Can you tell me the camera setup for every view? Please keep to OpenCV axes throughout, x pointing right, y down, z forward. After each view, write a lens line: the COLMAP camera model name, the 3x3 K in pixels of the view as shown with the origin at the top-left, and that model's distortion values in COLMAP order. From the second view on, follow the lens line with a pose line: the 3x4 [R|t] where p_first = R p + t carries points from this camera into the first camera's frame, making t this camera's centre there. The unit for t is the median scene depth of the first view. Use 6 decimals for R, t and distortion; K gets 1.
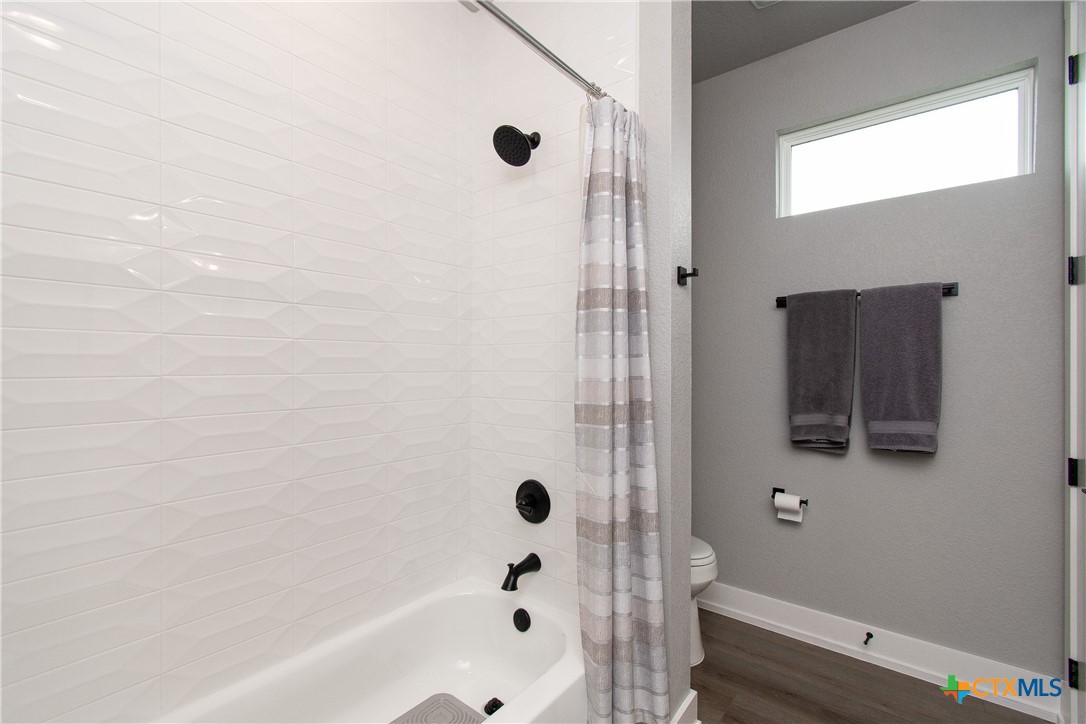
lens RADIAL K [[487.3, 0, 543.0], [0, 487.3, 362.0], [0, 0, 1]] dist [-0.000302, 0.000562]
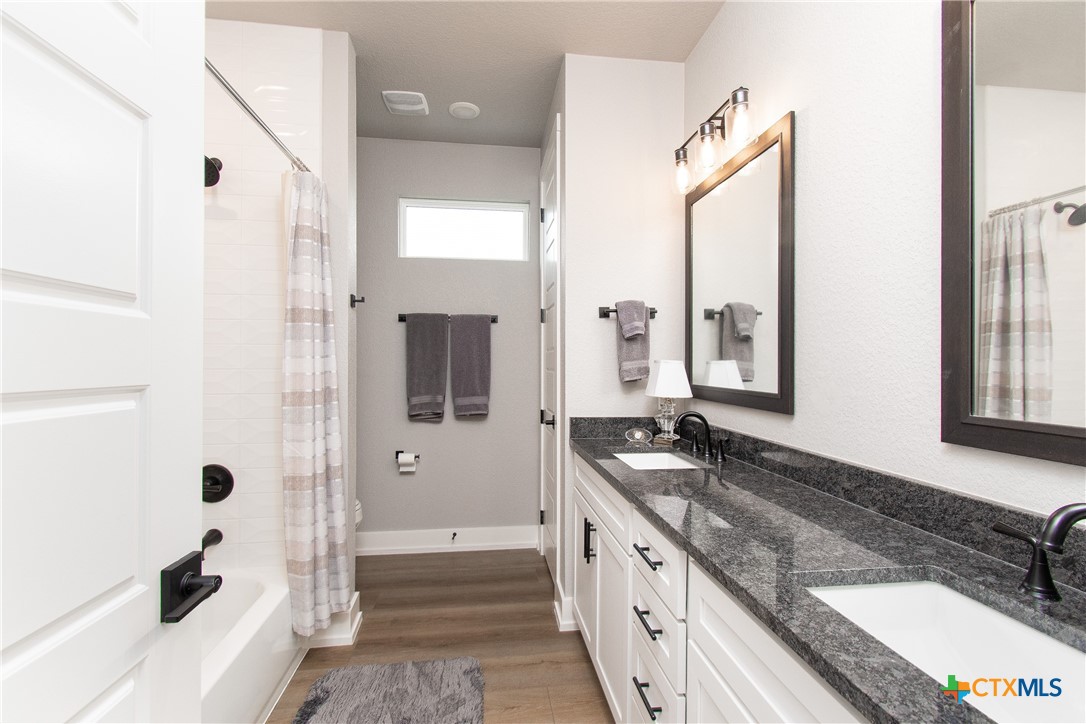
lens RADIAL K [[487.3, 0, 543.0], [0, 487.3, 362.0], [0, 0, 1]] dist [-0.000302, 0.000562]
pose [[0.692535, -0.001749, 0.721383, -0.351961], [-0.001884, 0.999989, 0.004234, -0.003804], [-0.721382, -0.004292, 0.692524, -0.387064]]
